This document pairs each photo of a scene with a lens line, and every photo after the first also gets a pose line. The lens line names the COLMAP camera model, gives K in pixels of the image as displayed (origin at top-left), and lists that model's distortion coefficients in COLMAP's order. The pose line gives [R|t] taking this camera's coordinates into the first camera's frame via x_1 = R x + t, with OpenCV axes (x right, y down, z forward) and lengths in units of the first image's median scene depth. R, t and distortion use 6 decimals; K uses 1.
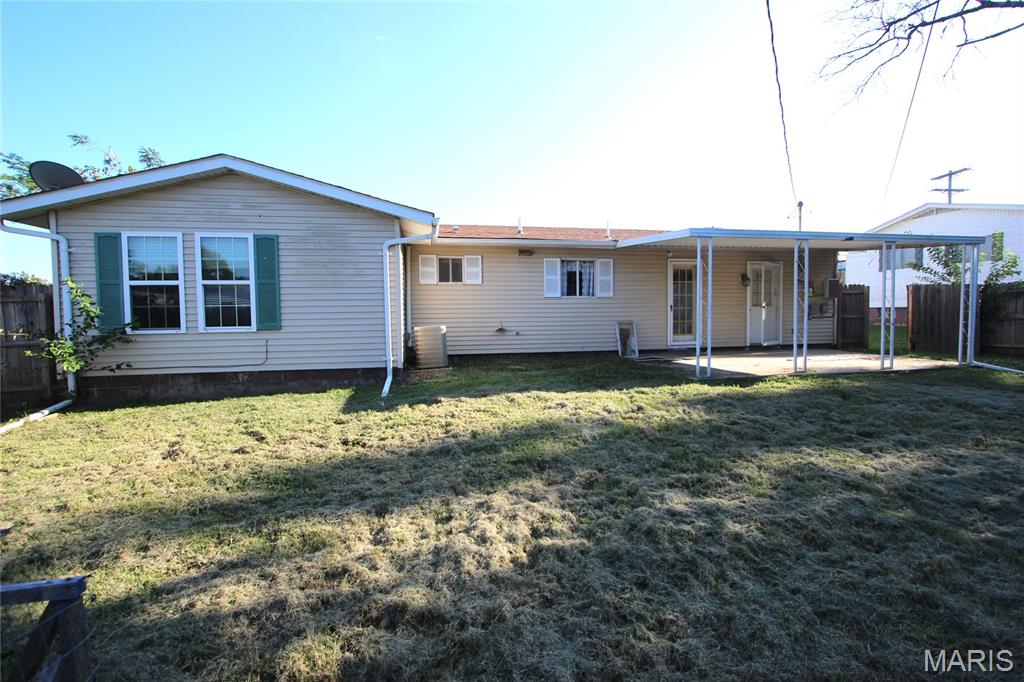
lens RADIAL K [[471.9, 0, 514.7], [0, 471.9, 332.5], [0, 0, 1]] dist [-0.017826, 0.002797]
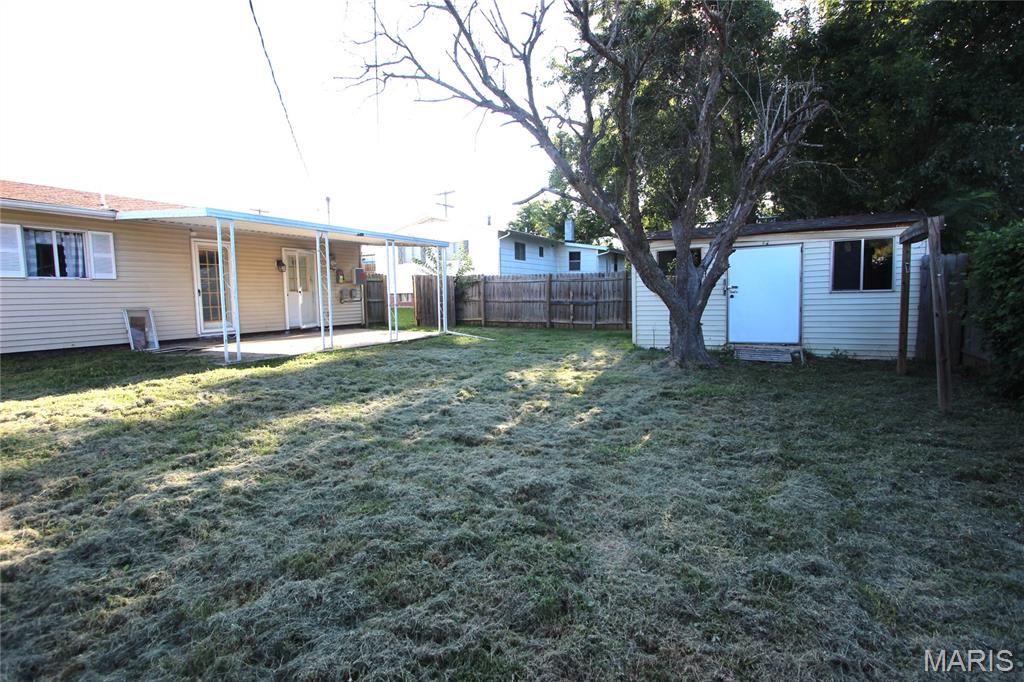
lens RADIAL K [[471.9, 0, 514.7], [0, 471.9, 332.5], [0, 0, 1]] dist [-0.017826, 0.002797]
pose [[0.632973, -0.062089, 0.771680, 0.028252], [0.040867, 0.998069, 0.046783, 0.016398], [-0.773095, 0.001924, 0.634288, -0.113657]]
